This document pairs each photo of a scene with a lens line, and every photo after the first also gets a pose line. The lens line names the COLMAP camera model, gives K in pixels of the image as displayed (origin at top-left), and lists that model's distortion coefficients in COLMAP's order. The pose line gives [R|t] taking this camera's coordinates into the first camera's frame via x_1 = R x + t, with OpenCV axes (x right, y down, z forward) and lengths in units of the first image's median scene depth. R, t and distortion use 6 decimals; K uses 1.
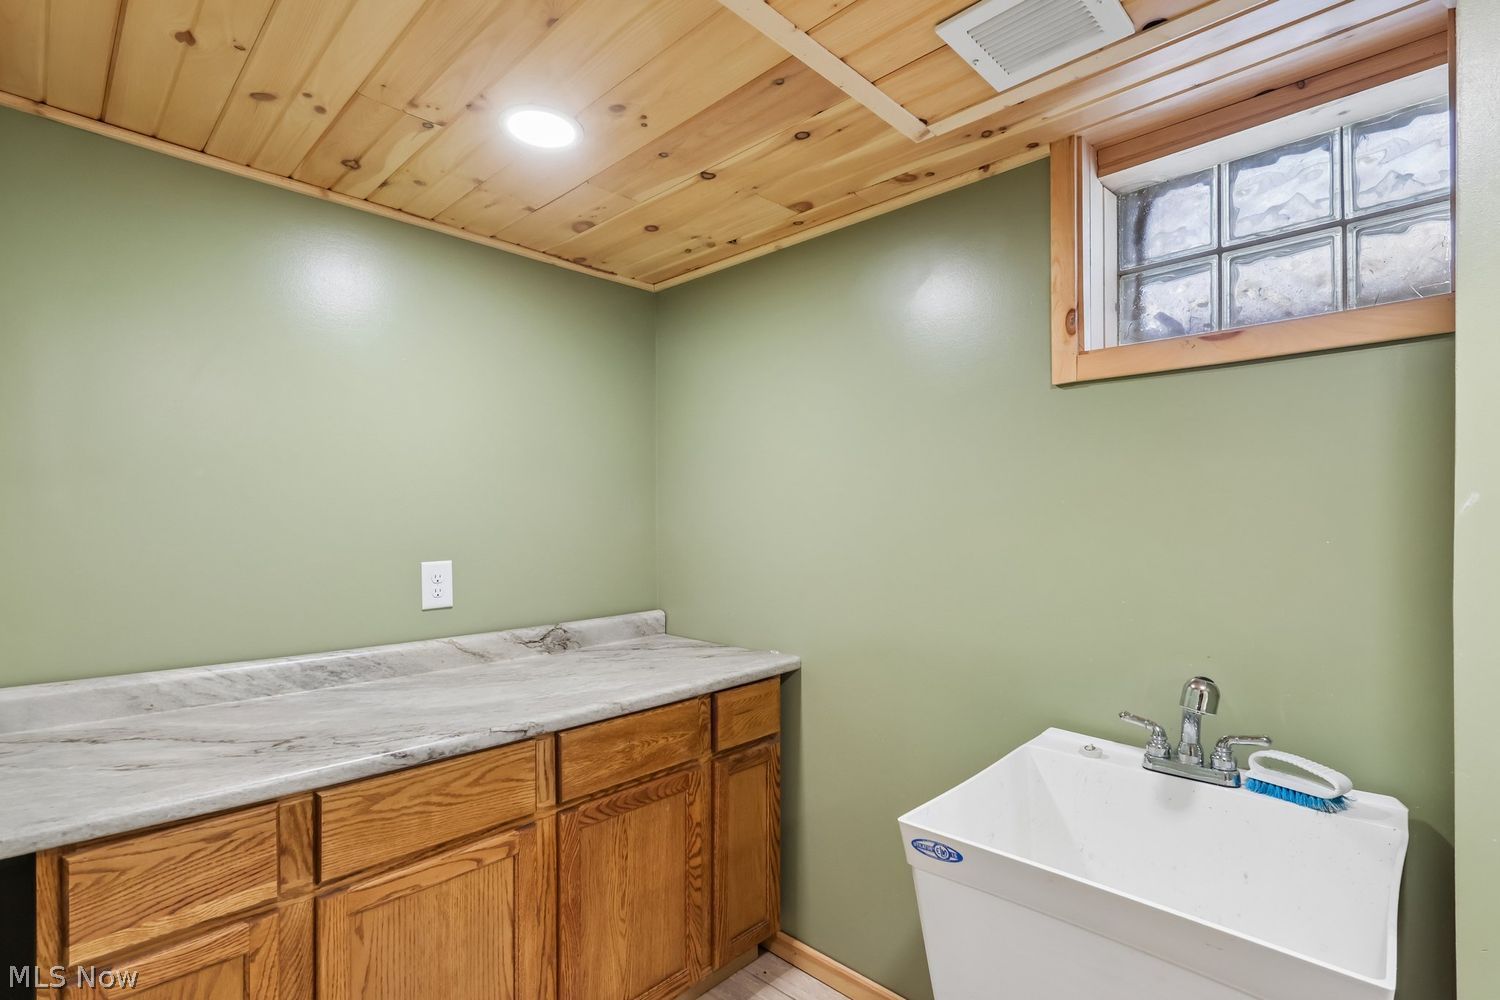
lens RADIAL K [[711.3, 0, 766.6], [0, 711.3, 501.9], [0, 0, 1]] dist [-0.002184, -0.000163]
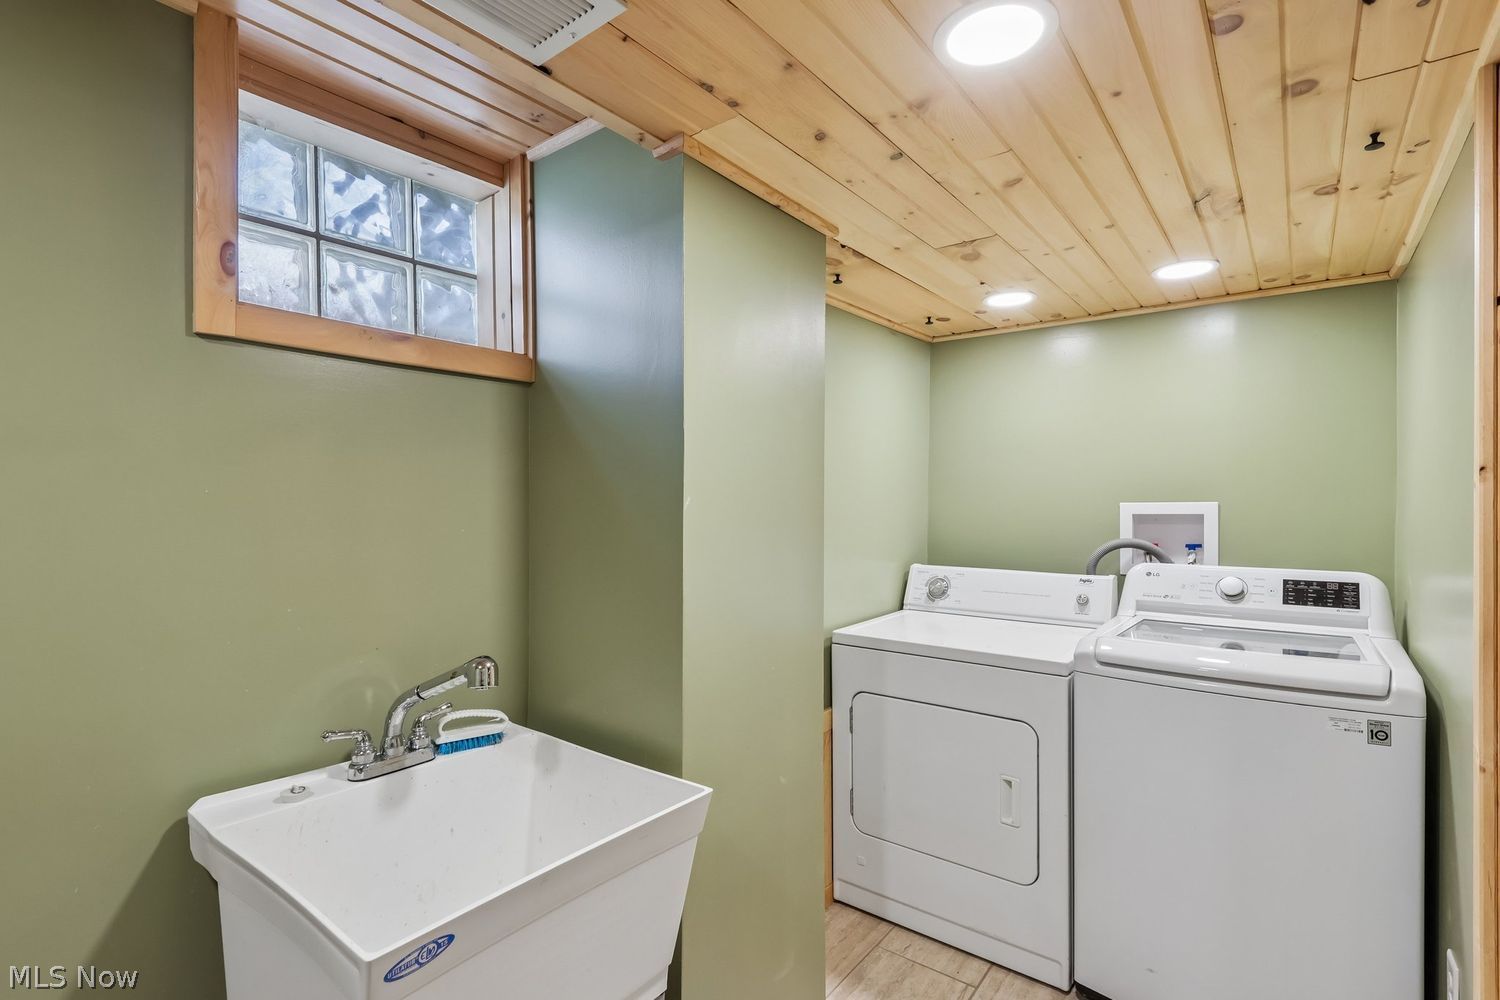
lens RADIAL K [[705.8, 0, 751.3], [0, 705.8, 484.2], [0, 0, 1]] dist [-0.001164, -0.000006]
pose [[-0.105706, 0.019522, 0.994206, -0.437684], [-0.037374, 0.999023, -0.023590, -0.013038], [-0.993695, -0.039651, -0.104873, 0.575723]]
